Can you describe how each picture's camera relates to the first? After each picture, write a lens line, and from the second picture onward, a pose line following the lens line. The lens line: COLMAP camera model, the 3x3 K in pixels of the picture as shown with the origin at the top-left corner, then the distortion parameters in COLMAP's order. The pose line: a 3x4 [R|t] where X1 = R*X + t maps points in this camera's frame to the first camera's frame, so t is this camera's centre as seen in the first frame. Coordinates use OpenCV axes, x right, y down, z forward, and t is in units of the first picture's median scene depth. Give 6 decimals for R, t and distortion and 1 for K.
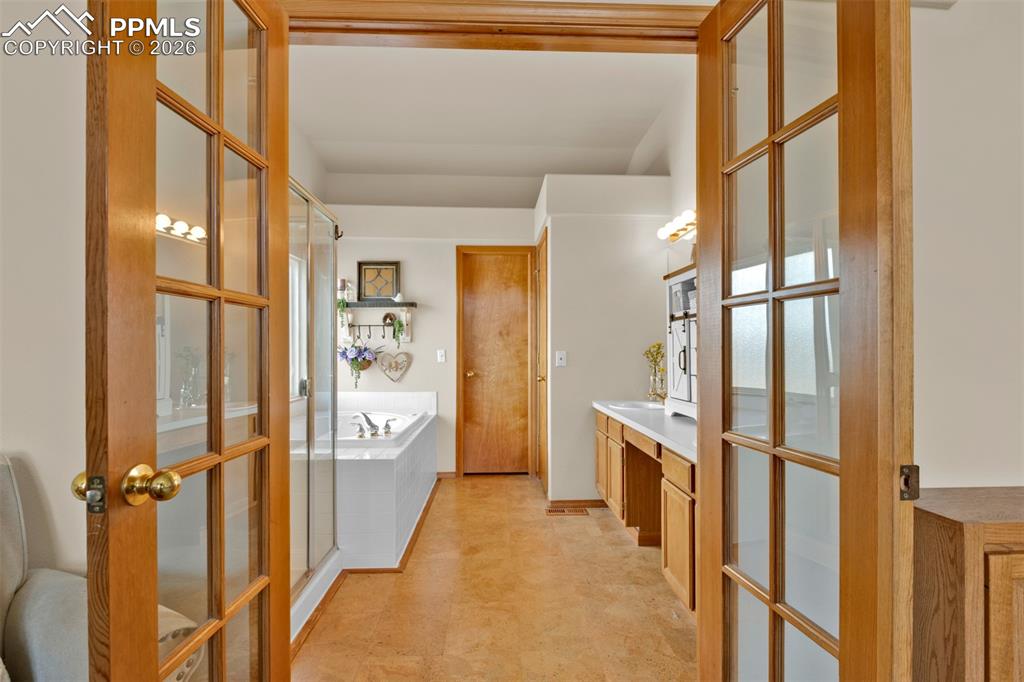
lens RADIAL K [[513.1, 0, 512.8], [0, 513.1, 343.7], [0, 0, 1]] dist [0.004809, -0.001049]
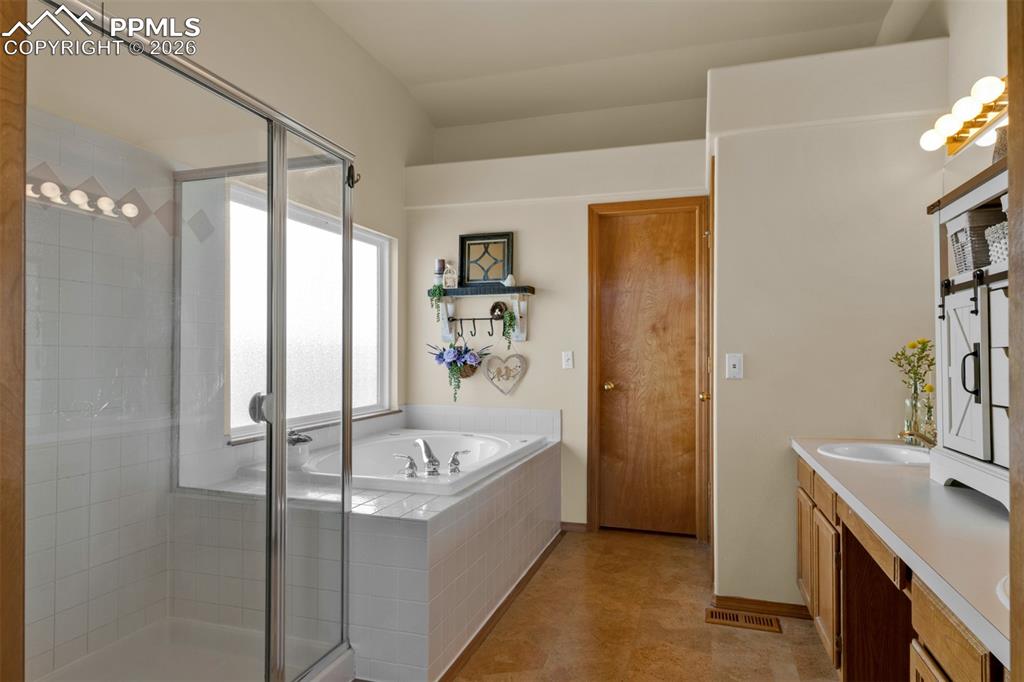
lens RADIAL K [[589.2, 0, 511.5], [0, 589.2, 346.6], [0, 0, 1]] dist [0.017395, -0.009145]
pose [[0.938880, 0.000478, -0.344245, 0.075886], [0.000222, 0.999998, 0.001995, 0.003704], [0.344245, -0.001950, 0.938878, 0.213311]]
